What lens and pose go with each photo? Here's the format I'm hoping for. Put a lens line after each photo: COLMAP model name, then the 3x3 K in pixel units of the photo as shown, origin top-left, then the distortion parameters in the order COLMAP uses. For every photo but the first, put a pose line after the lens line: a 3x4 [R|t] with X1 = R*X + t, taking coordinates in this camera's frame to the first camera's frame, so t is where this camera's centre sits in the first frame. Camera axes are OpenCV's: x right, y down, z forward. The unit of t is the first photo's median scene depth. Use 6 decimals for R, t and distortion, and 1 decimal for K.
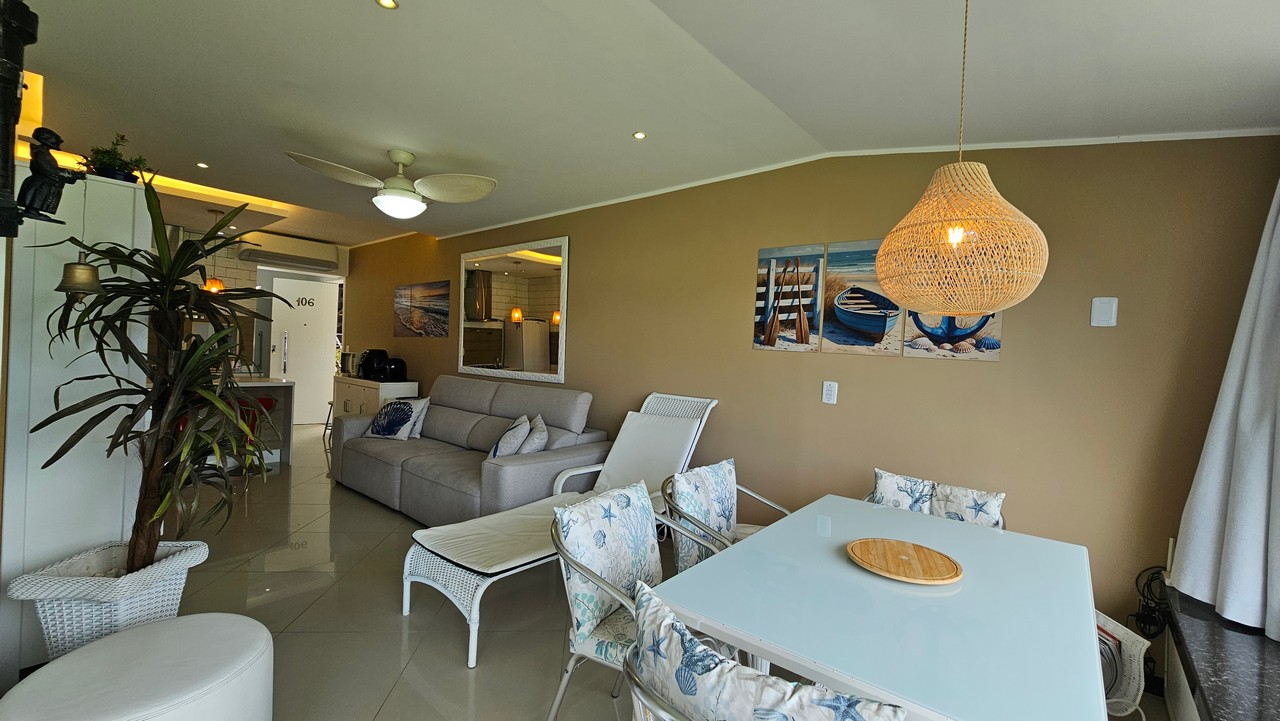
lens RADIAL K [[522.5, 0, 638.5], [0, 522.5, 362.7], [0, 0, 1]] dist [-0.000334, -0.000855]
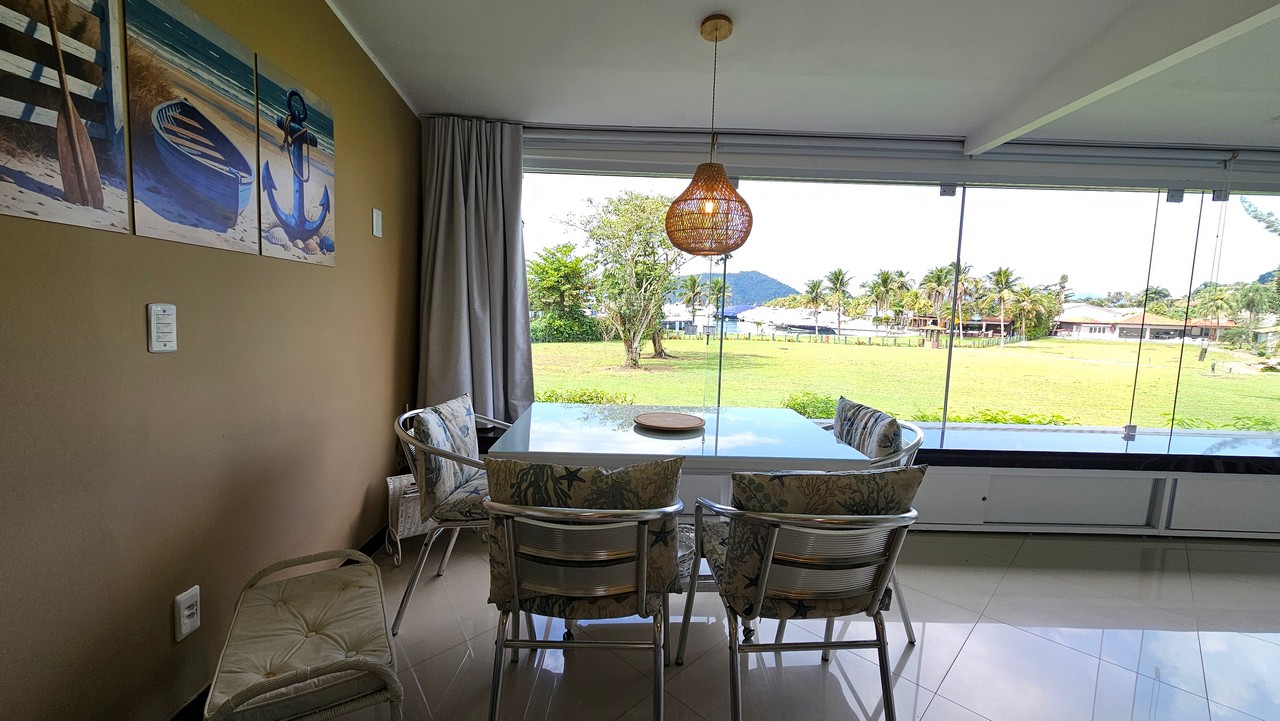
lens RADIAL K [[522.5, 0, 639.9], [0, 522.5, 364.0], [0, 0, 1]] dist [-0.000334, -0.000855]
pose [[-0.653269, -0.146820, 0.742754, -0.193660], [-0.044473, 0.986765, 0.155939, -0.000616], [-0.755819, 0.068837, -0.651153, 0.781238]]
